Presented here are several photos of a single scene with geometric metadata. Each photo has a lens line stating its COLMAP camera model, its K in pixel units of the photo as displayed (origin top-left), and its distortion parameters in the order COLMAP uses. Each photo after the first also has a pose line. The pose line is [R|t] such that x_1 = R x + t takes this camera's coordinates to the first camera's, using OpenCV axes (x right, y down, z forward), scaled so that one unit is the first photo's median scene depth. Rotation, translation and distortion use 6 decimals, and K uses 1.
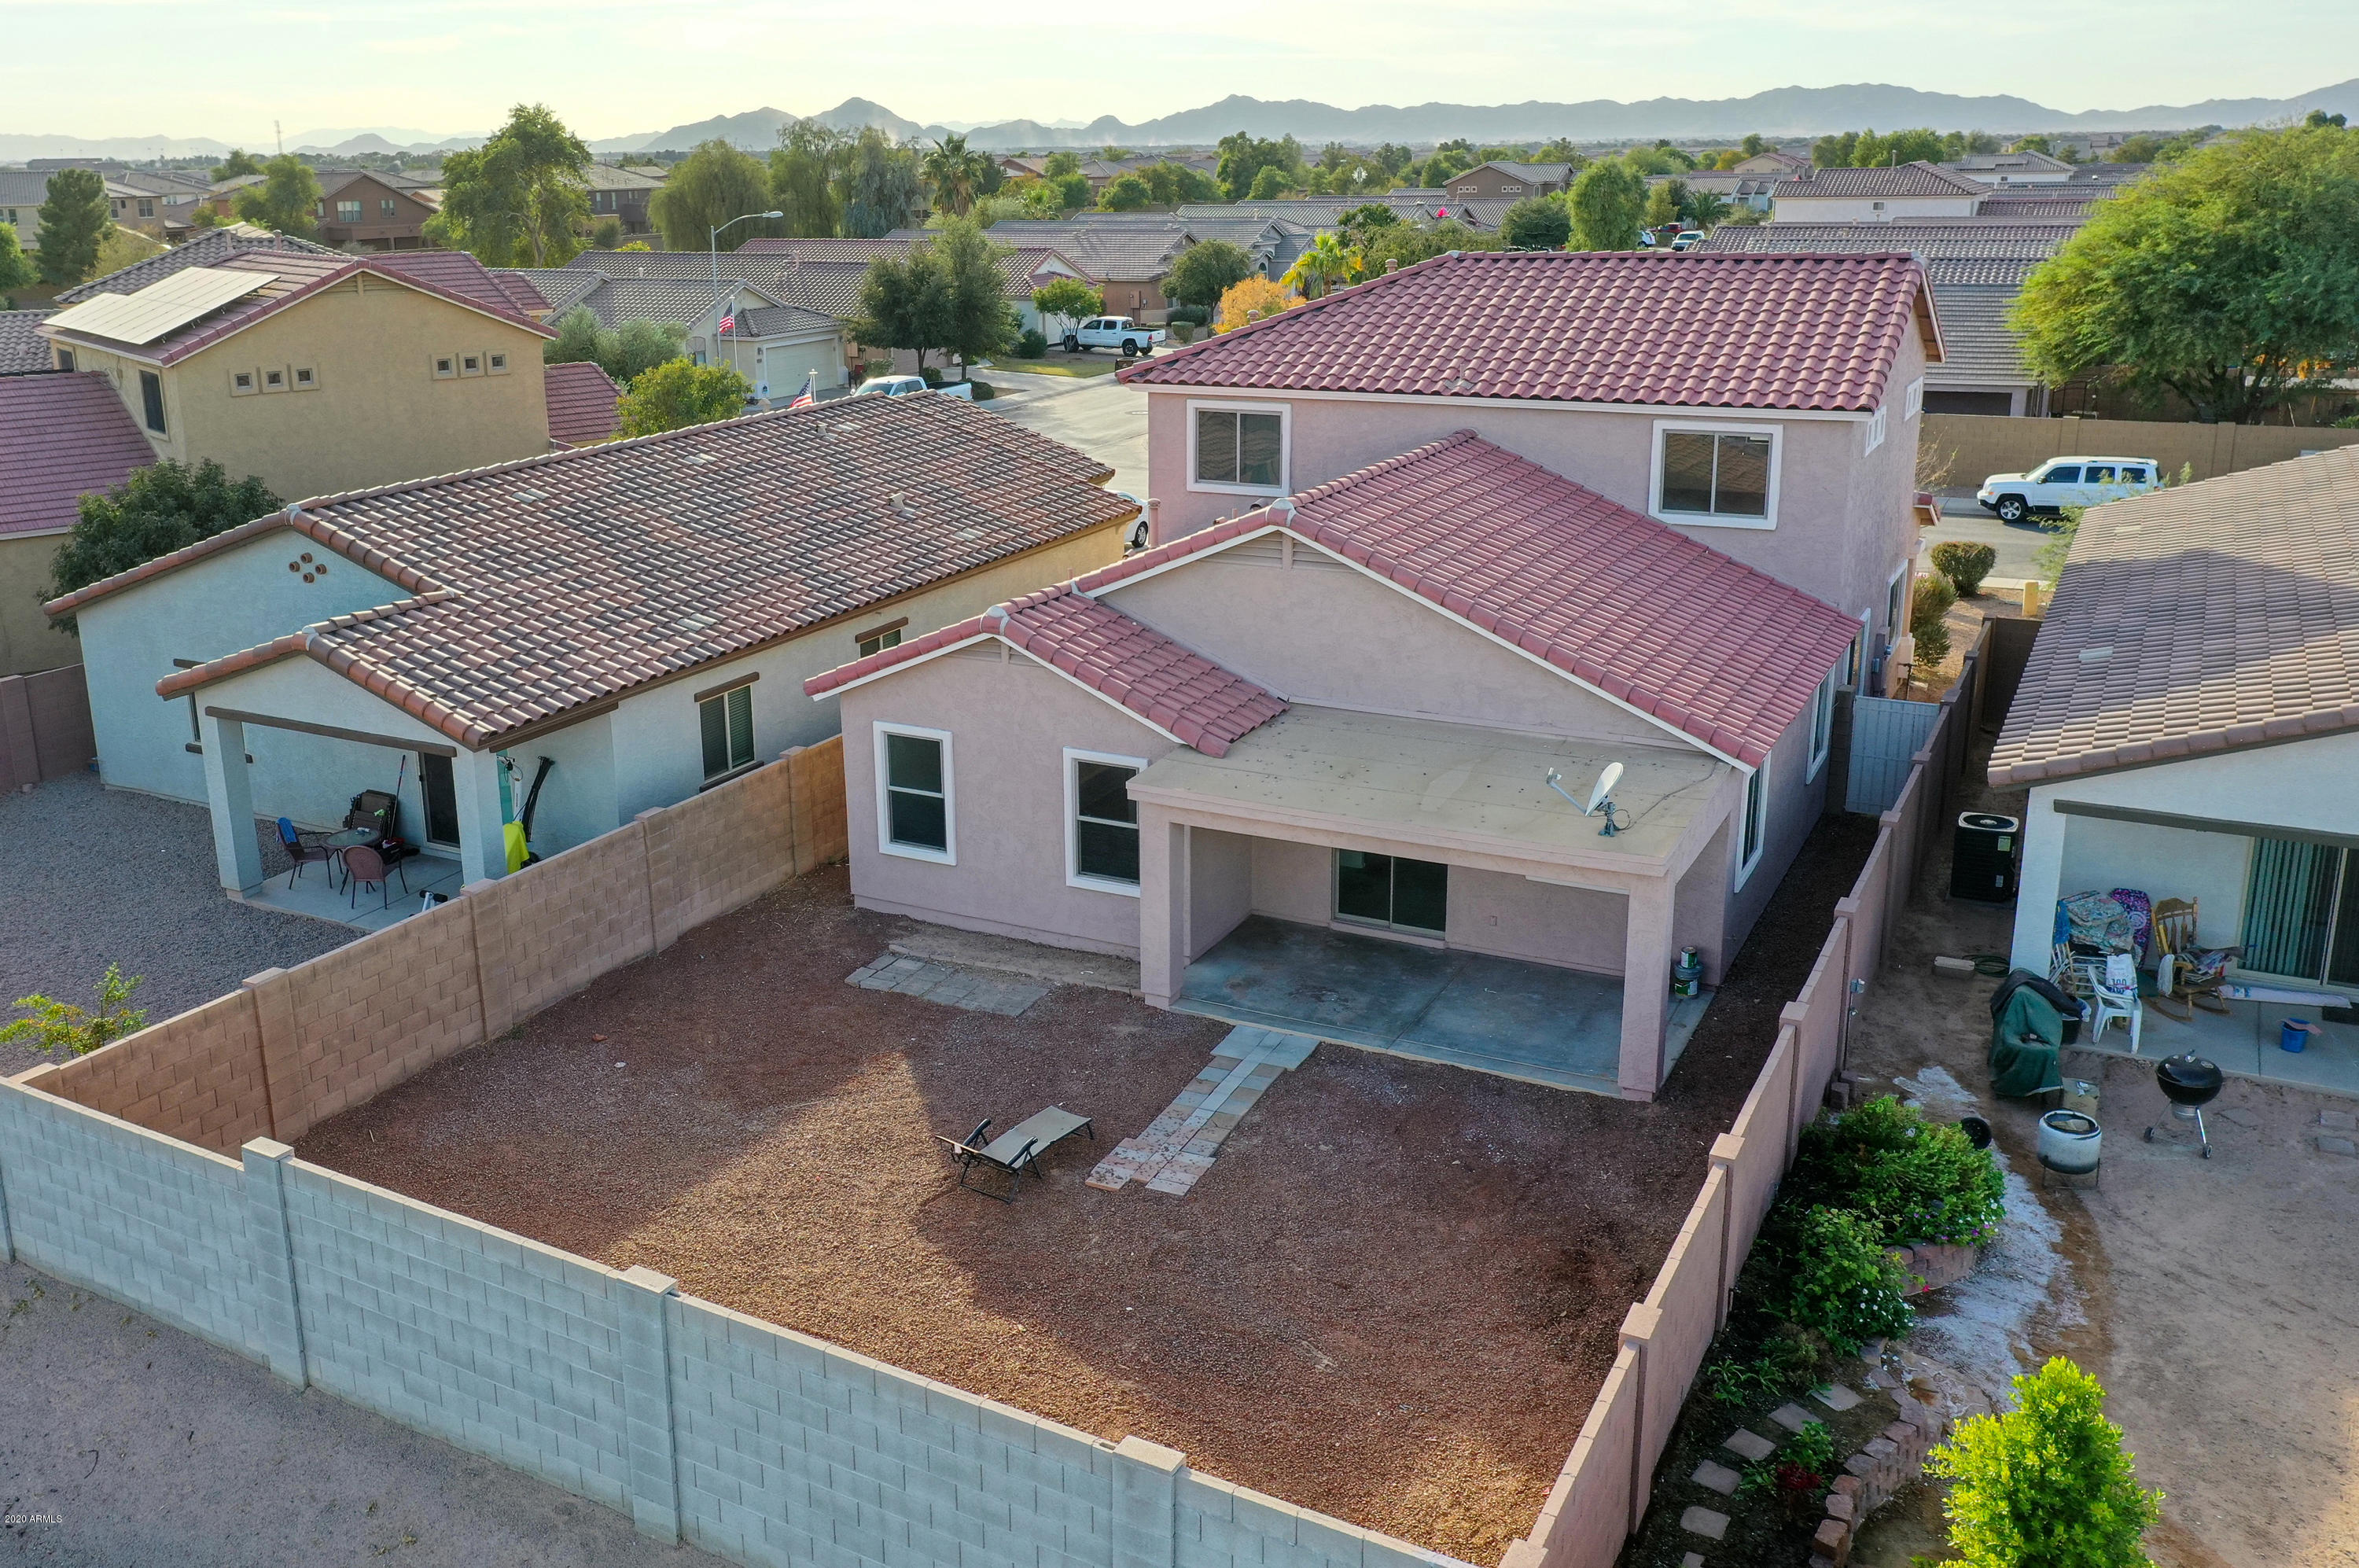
lens RADIAL K [[2008.7, 0, 1076.6], [0, 2008.7, 740.1], [0, 0, 1]] dist [-0.001871, -0.000850]
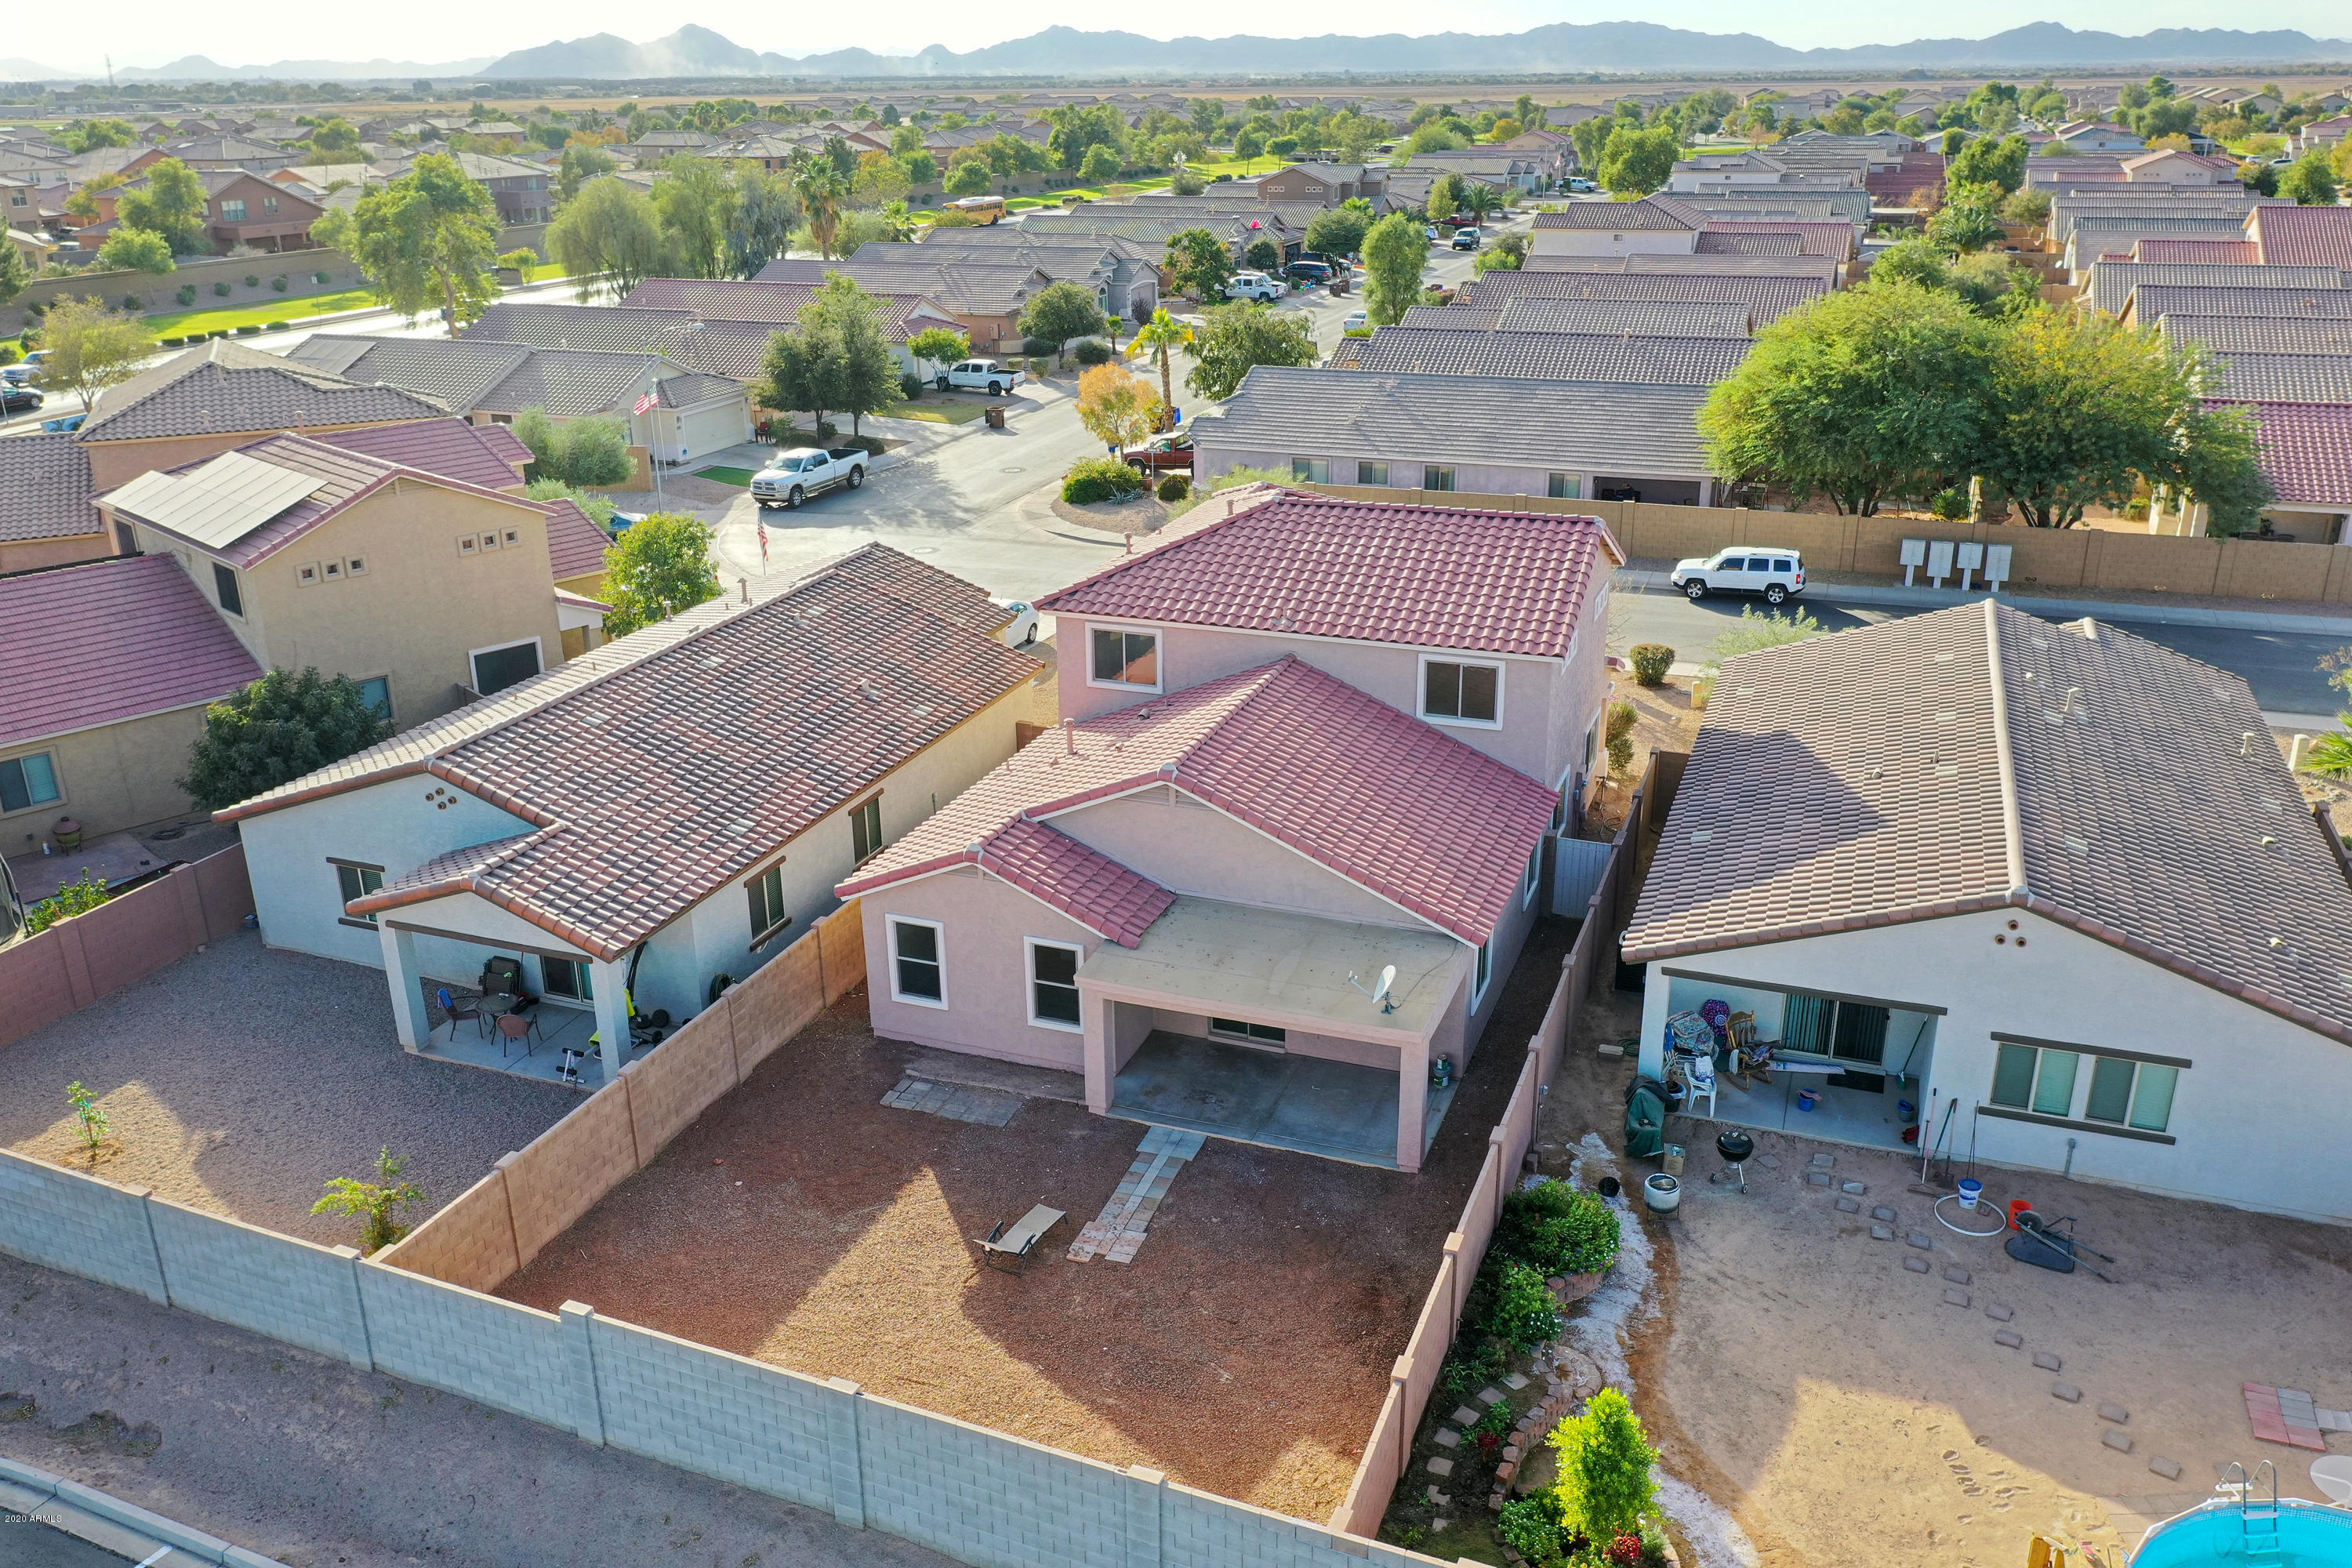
lens RADIAL K [[1825.3, 0, 1179.5], [0, 1825.3, 811.2], [0, 0, 1]] dist [-0.003386, 0.003657]
pose [[0.990579, -0.043513, 0.129845, -0.062888], [0.030947, 0.994777, 0.097270, -0.211558], [-0.133400, -0.092336, 0.986752, -0.312267]]
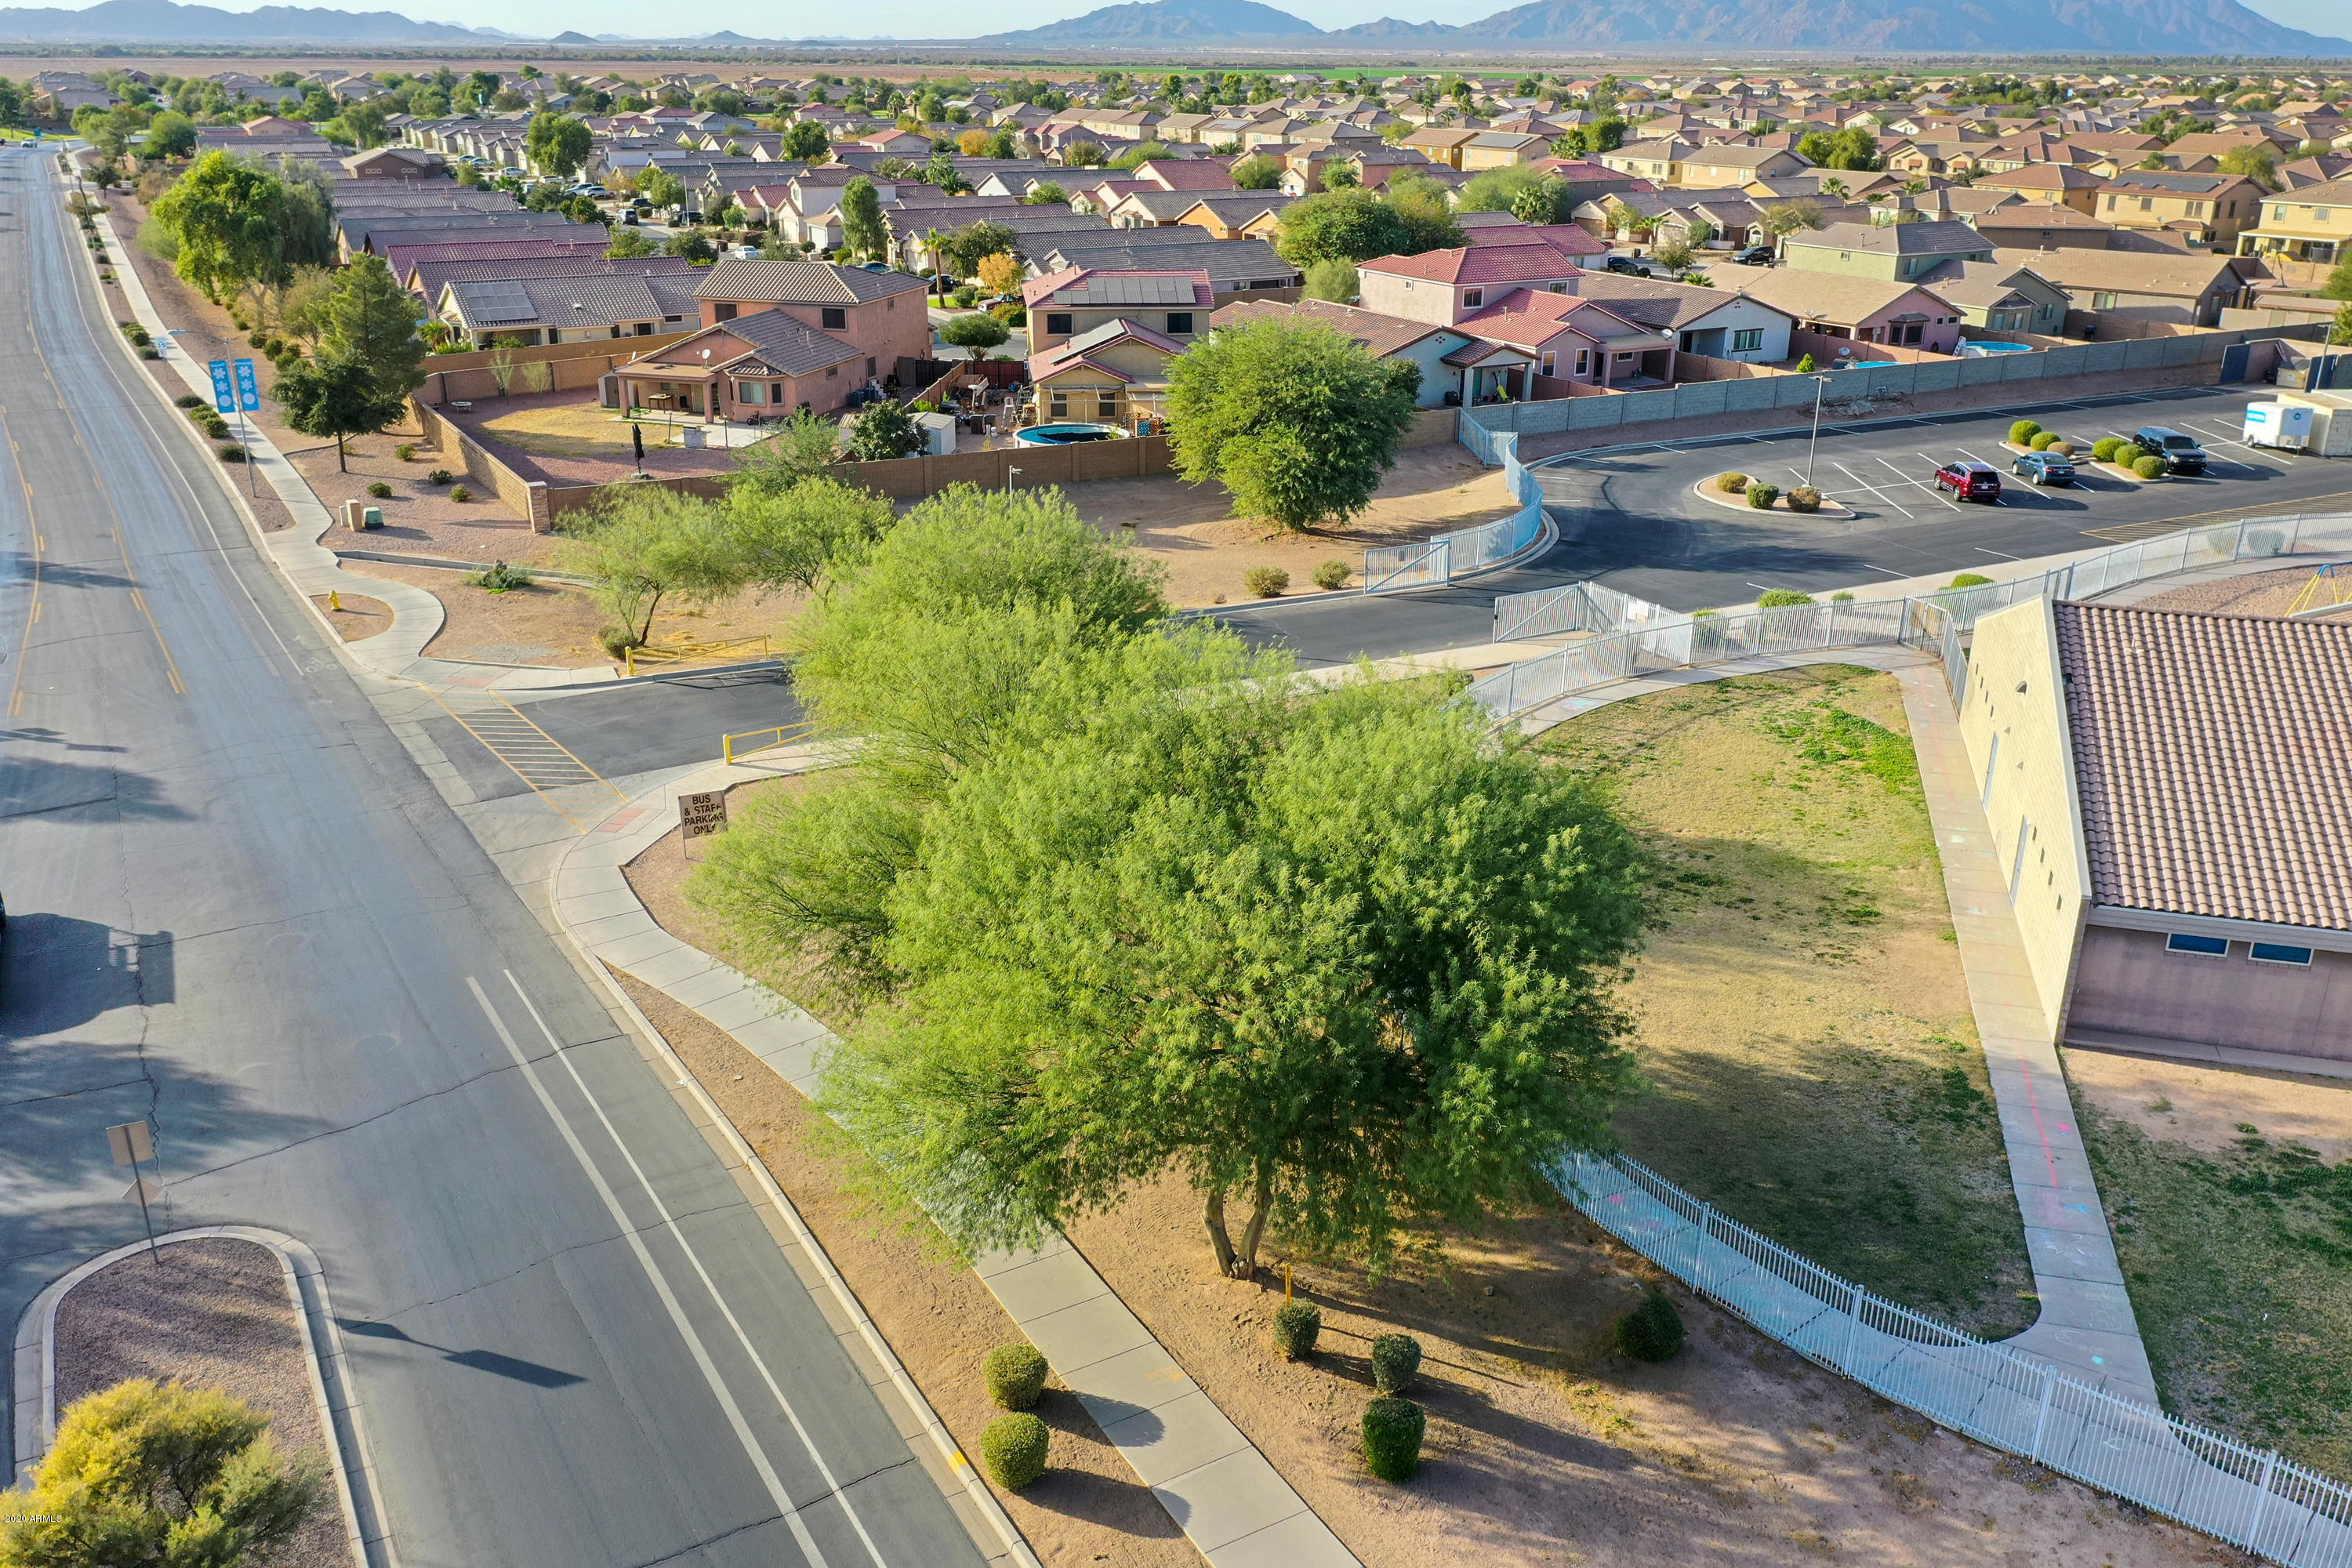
lens RADIAL K [[1825.3, 0, 1179.5], [0, 1825.3, 811.2], [0, 0, 1]] dist [-0.003386, 0.003657]
pose [[0.532210, -0.299205, 0.791978, -4.797521], [0.215818, 0.952509, 0.214822, -0.092107], [-0.818643, 0.056592, 0.571508, -0.842528]]
